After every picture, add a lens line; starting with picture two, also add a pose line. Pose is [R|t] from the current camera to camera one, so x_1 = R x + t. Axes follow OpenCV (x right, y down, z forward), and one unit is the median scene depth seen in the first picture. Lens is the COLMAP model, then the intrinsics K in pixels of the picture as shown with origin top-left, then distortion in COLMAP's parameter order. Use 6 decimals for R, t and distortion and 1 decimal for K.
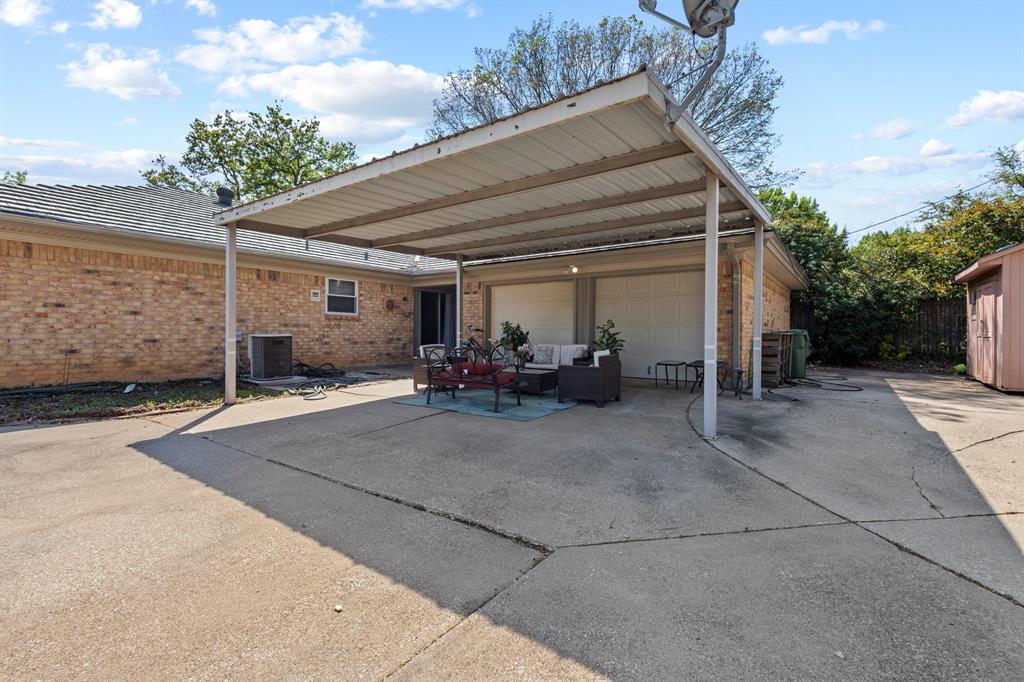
lens RADIAL K [[477.3, 0, 513.0], [0, 477.3, 338.2], [0, 0, 1]] dist [0.004866, -0.003229]
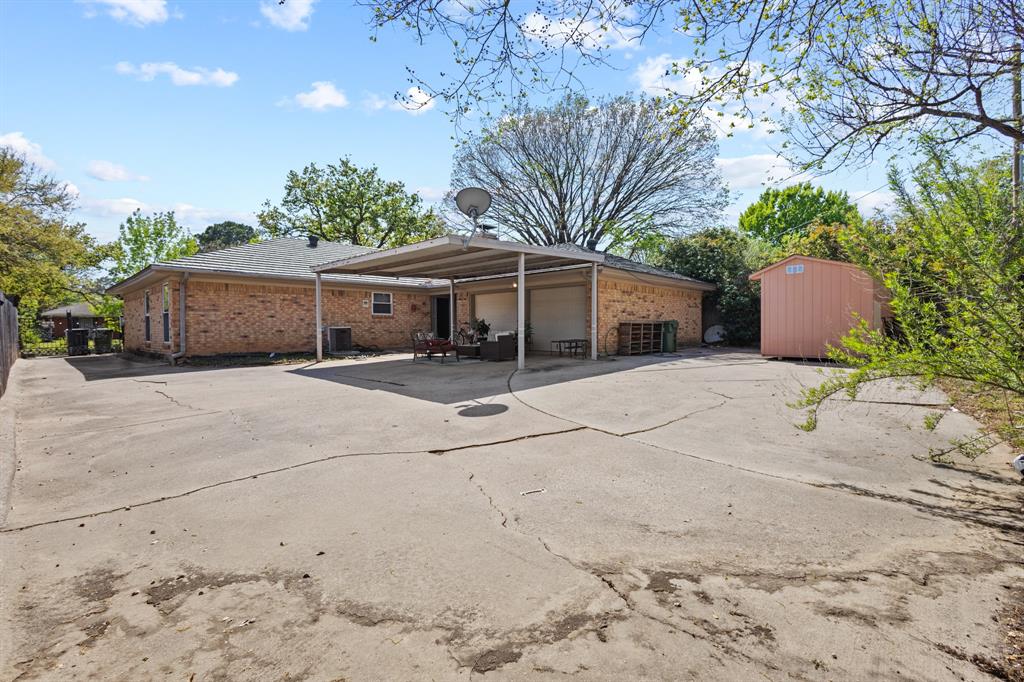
lens RADIAL K [[477.3, 0, 509.2], [0, 477.3, 339.0], [0, 0, 1]] dist [0.004866, -0.003229]
pose [[0.988952, -0.009019, -0.147961, 0.288767], [0.010941, 0.999866, 0.012181, 0.016149], [0.147831, -0.013665, 0.988918, -0.505641]]
